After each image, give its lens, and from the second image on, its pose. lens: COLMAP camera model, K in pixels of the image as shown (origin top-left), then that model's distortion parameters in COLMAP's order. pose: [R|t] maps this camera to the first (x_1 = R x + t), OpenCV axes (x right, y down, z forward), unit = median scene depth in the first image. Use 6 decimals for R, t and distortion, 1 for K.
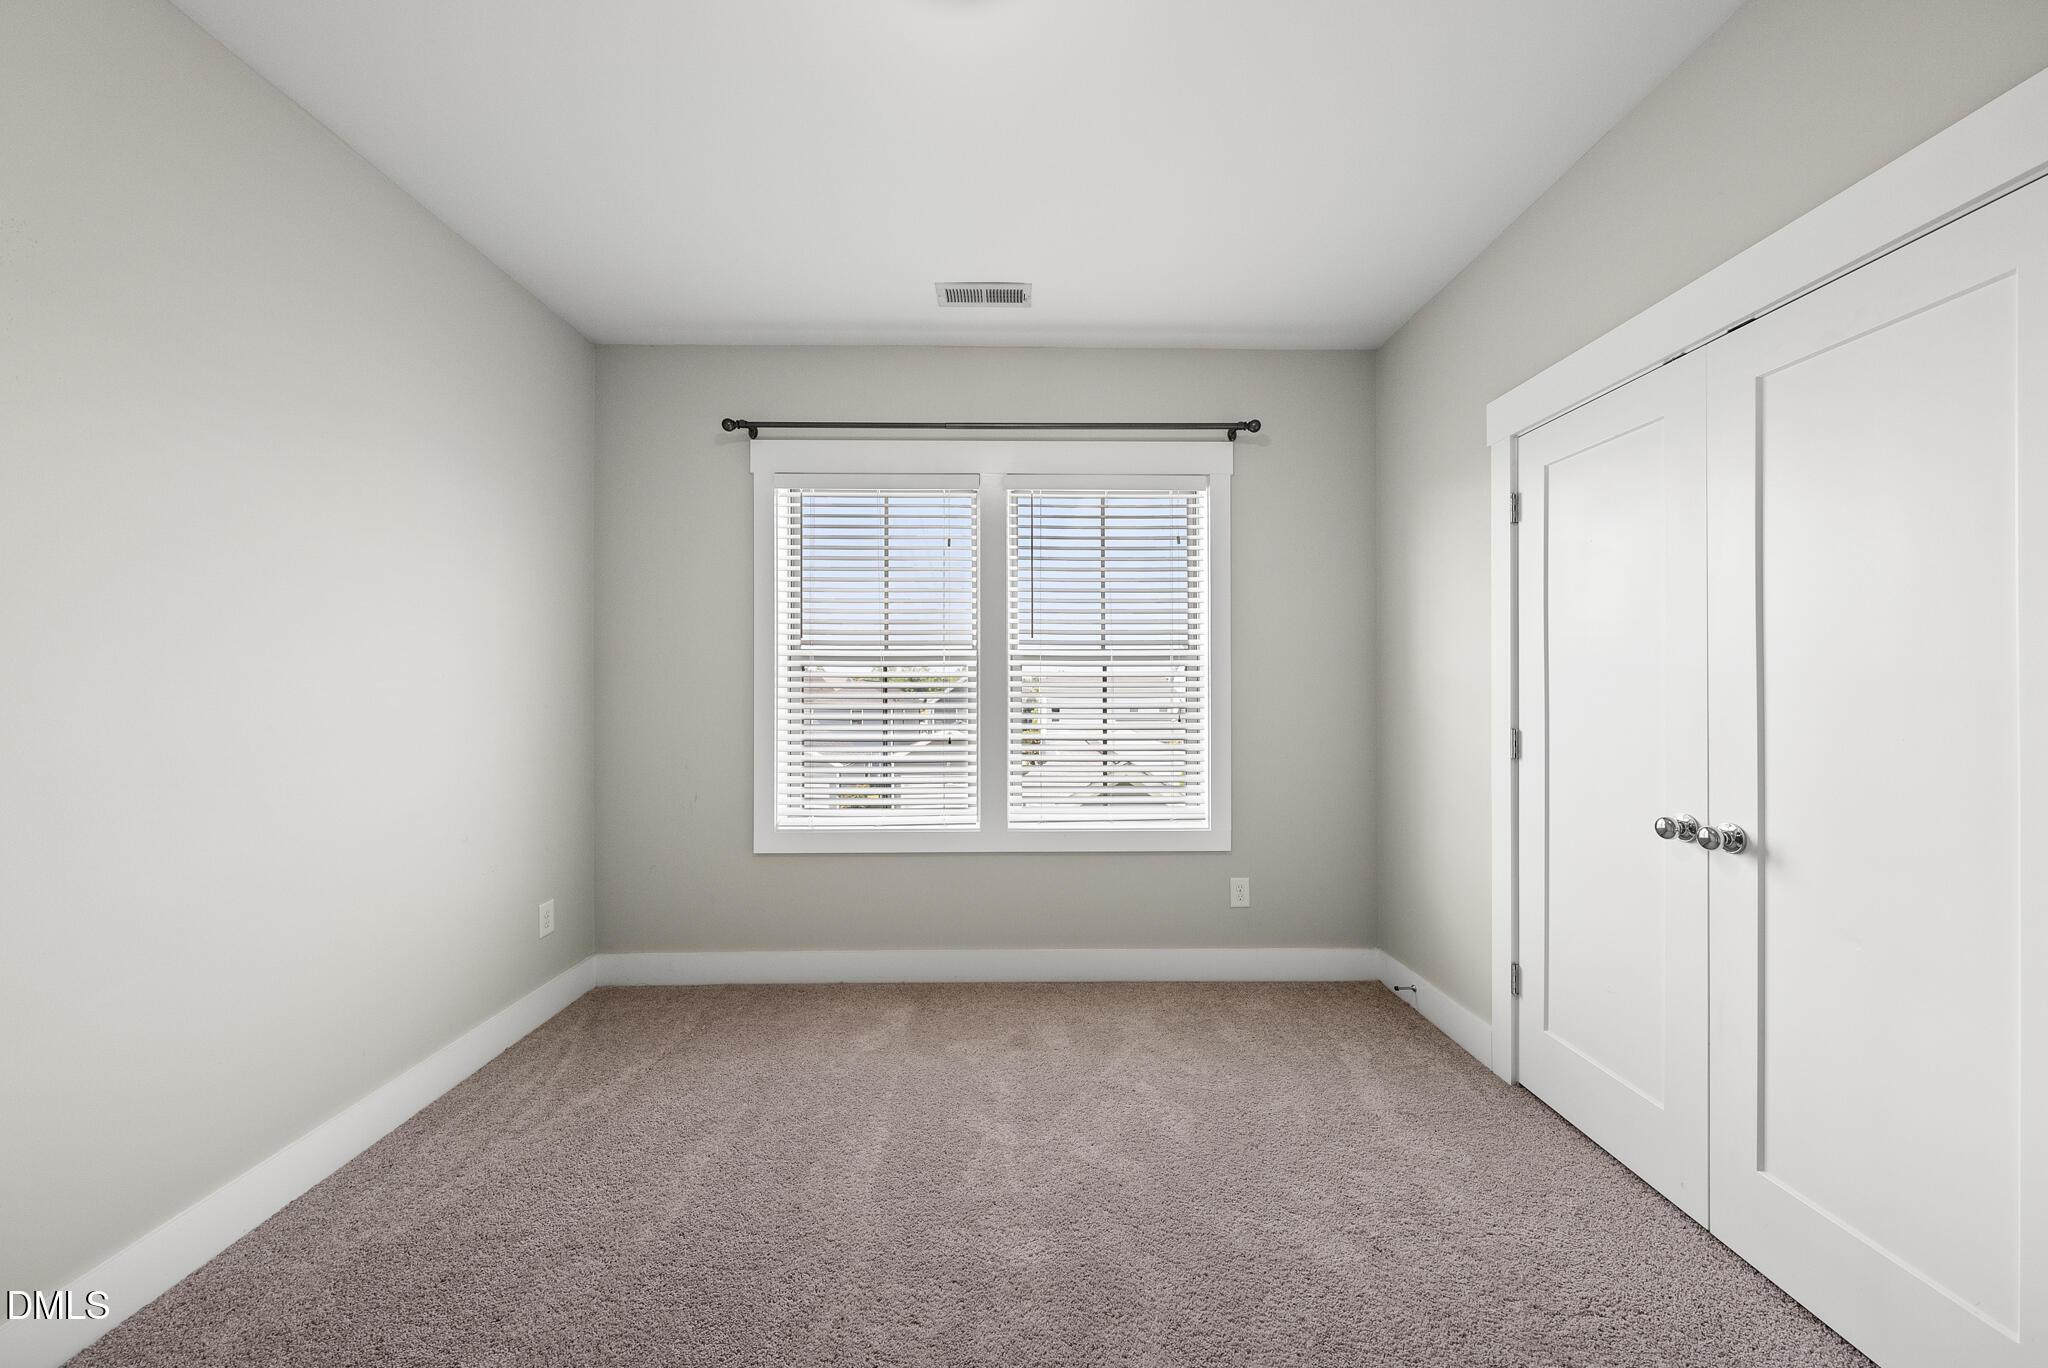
lens RADIAL K [[745.5, 0, 1051.5], [0, 745.5, 687.7], [0, 0, 1]] dist [-0.000761, -0.000252]
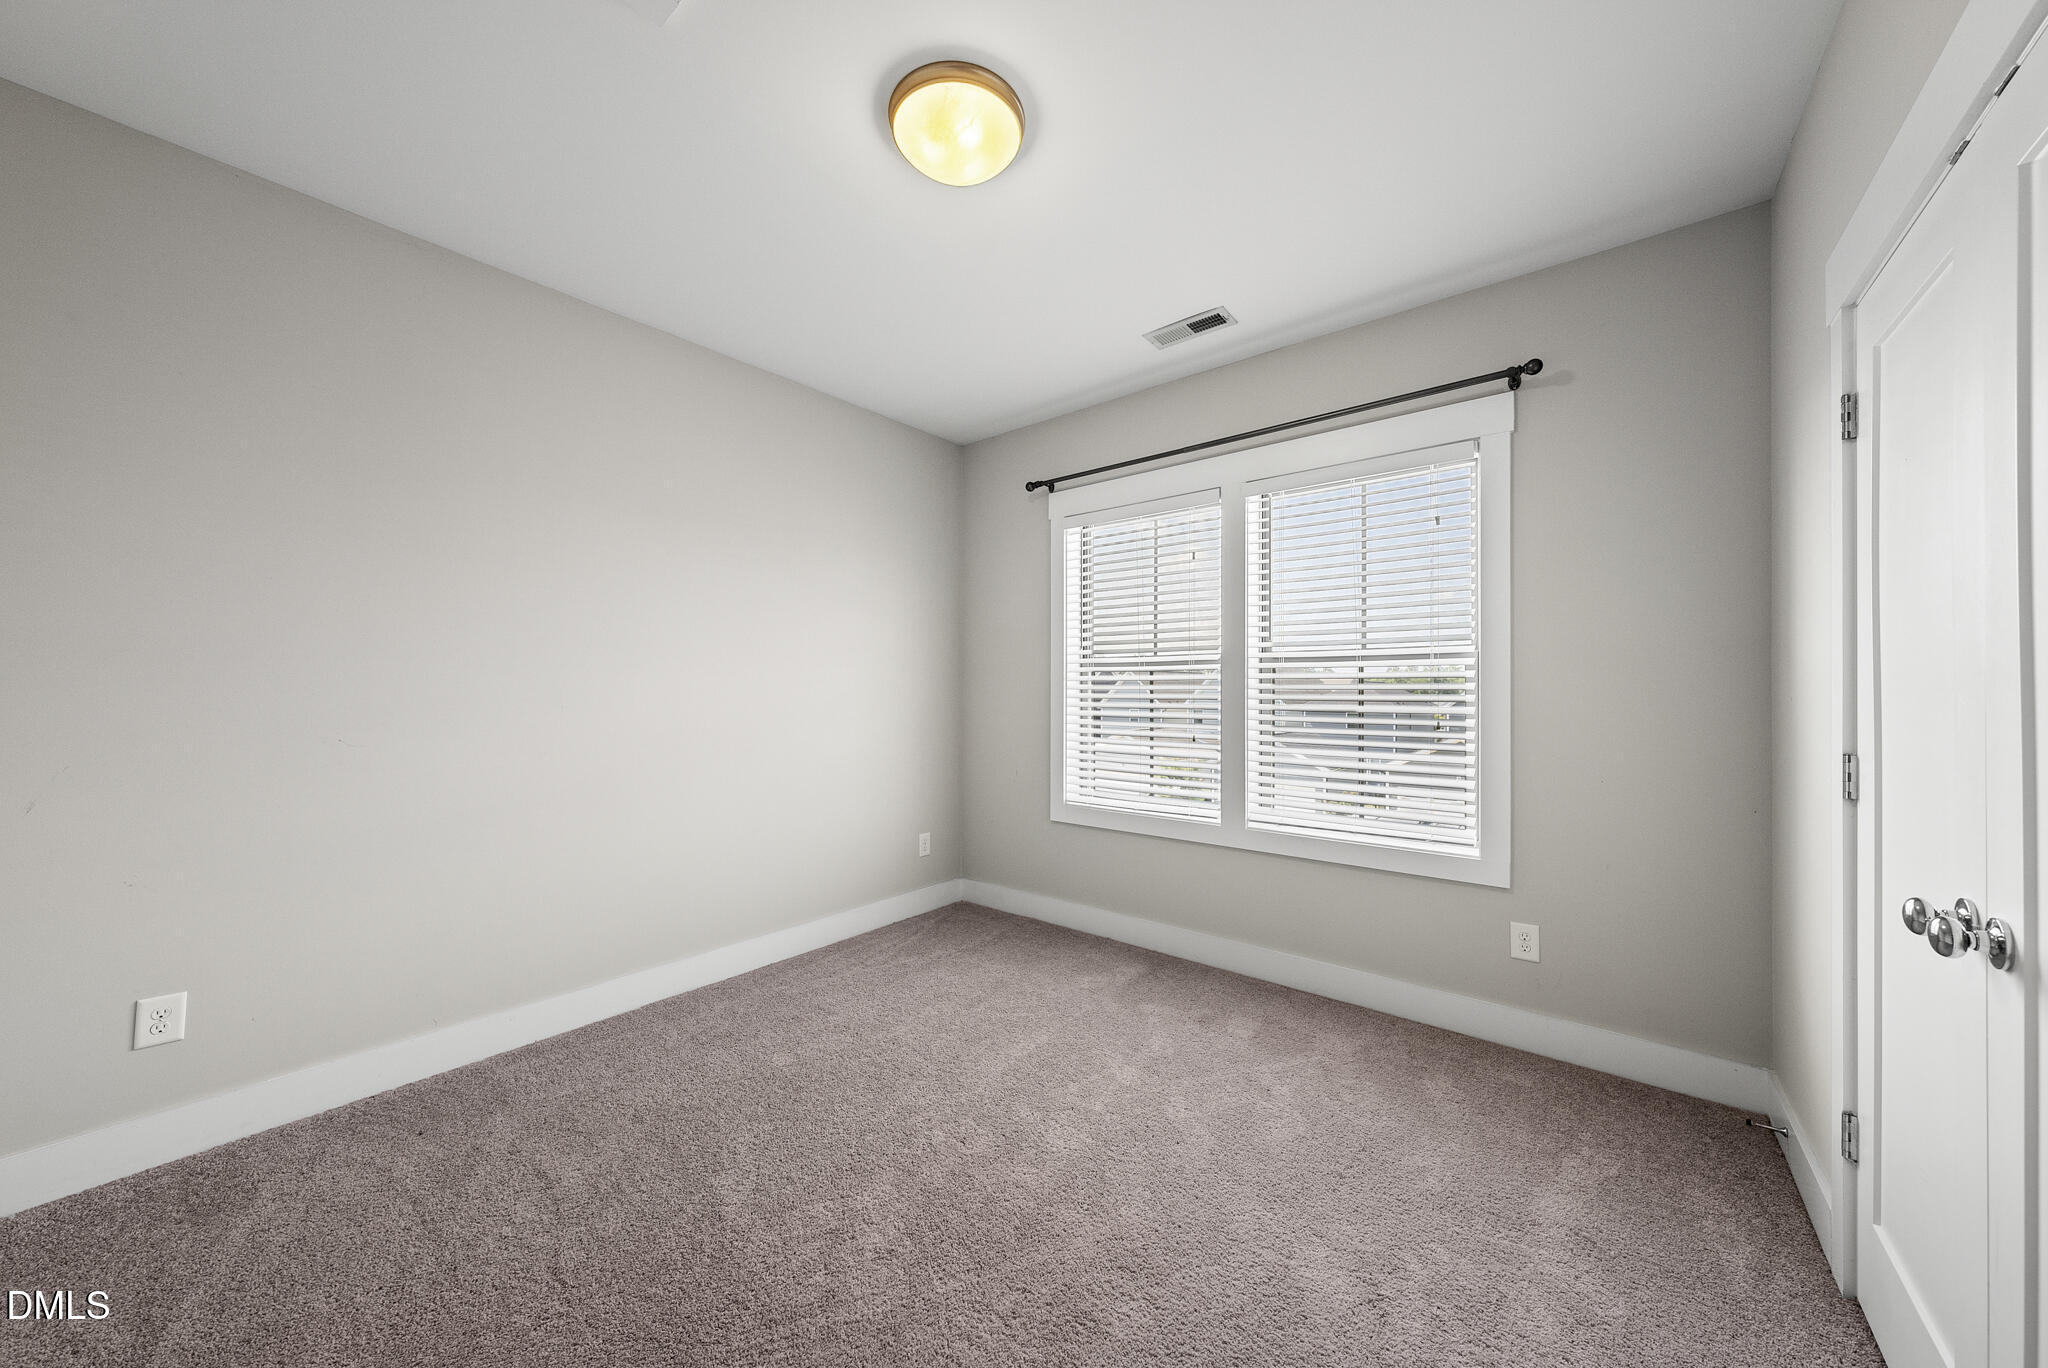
lens RADIAL K [[751.0, 0, 993.4], [0, 751.0, 689.5], [0, 0, 1]] dist [-0.000181, -0.000172]
pose [[0.728274, 0.001607, -0.685285, 0.406196], [-0.001444, 0.999999, 0.000810, -0.000667], [0.685285, 0.000400, 0.728275, 0.004772]]
